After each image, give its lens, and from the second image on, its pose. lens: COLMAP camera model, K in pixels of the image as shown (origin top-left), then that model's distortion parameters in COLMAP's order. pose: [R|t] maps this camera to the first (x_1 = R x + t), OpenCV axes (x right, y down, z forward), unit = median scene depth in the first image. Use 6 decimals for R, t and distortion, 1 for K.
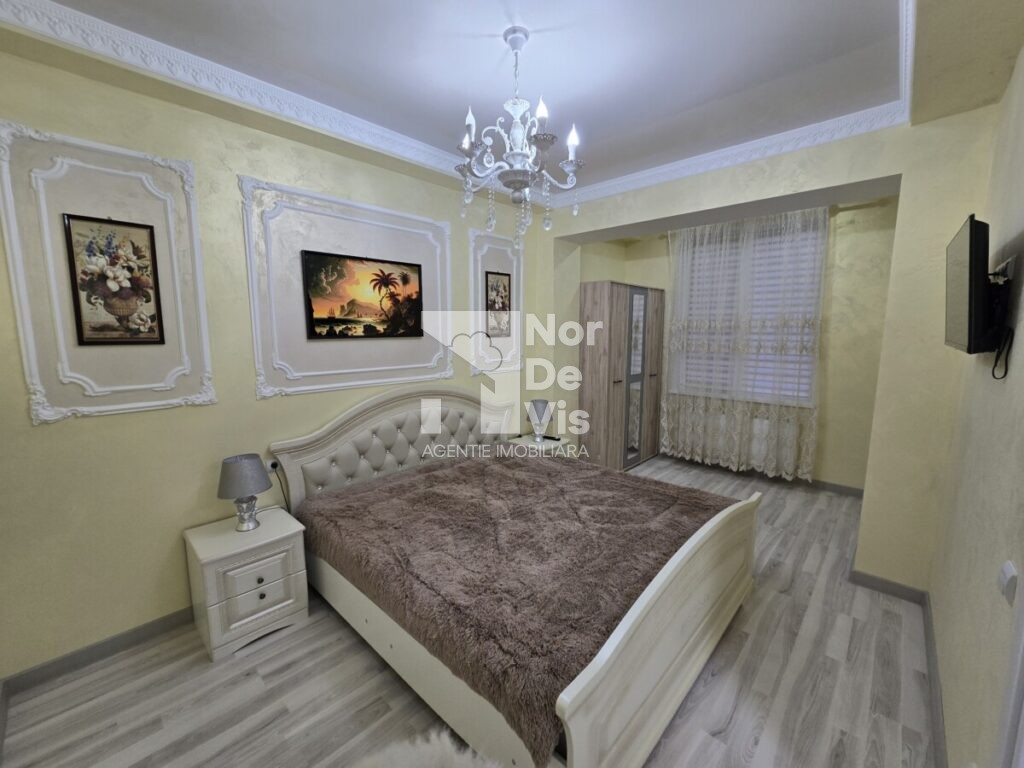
lens RADIAL K [[417.6, 0, 516.3], [0, 417.6, 384.3], [0, 0, 1]] dist [-0.009136, 0.002740]
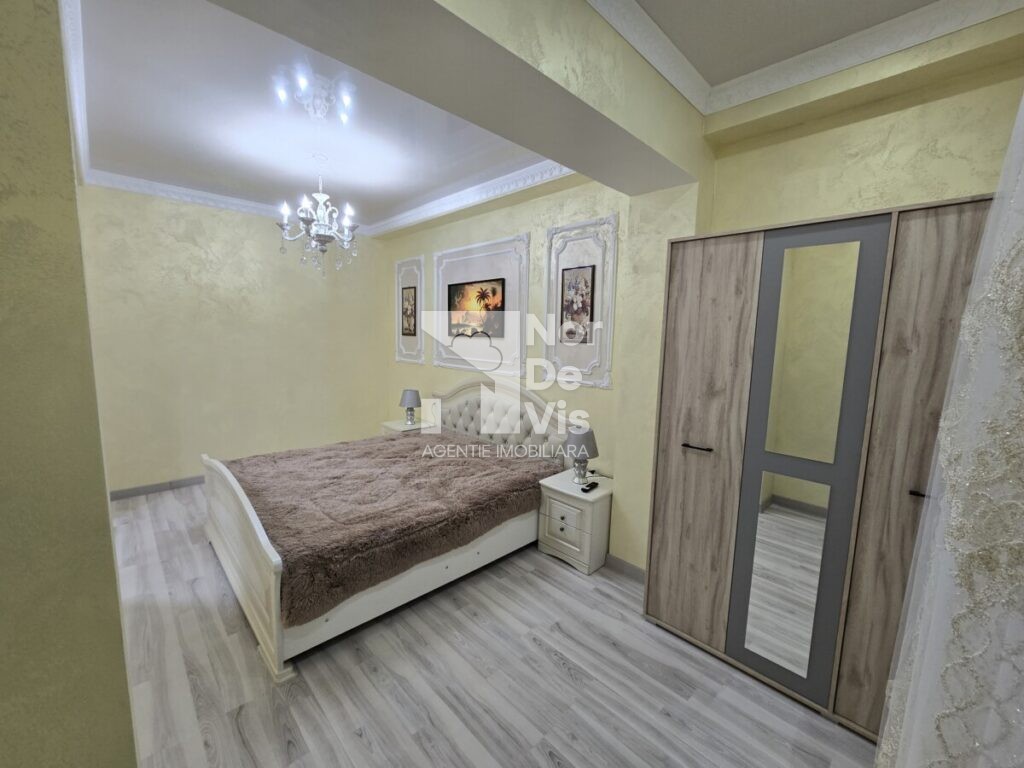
lens RADIAL K [[417.6, 0, 516.3], [0, 417.6, 384.3], [0, 0, 1]] dist [-0.009136, 0.002740]
pose [[-0.047112, 0.126130, -0.990894, 1.078938], [-0.149748, 0.979894, 0.131849, -0.164400], [0.987601, 0.154596, -0.027277, 1.213659]]
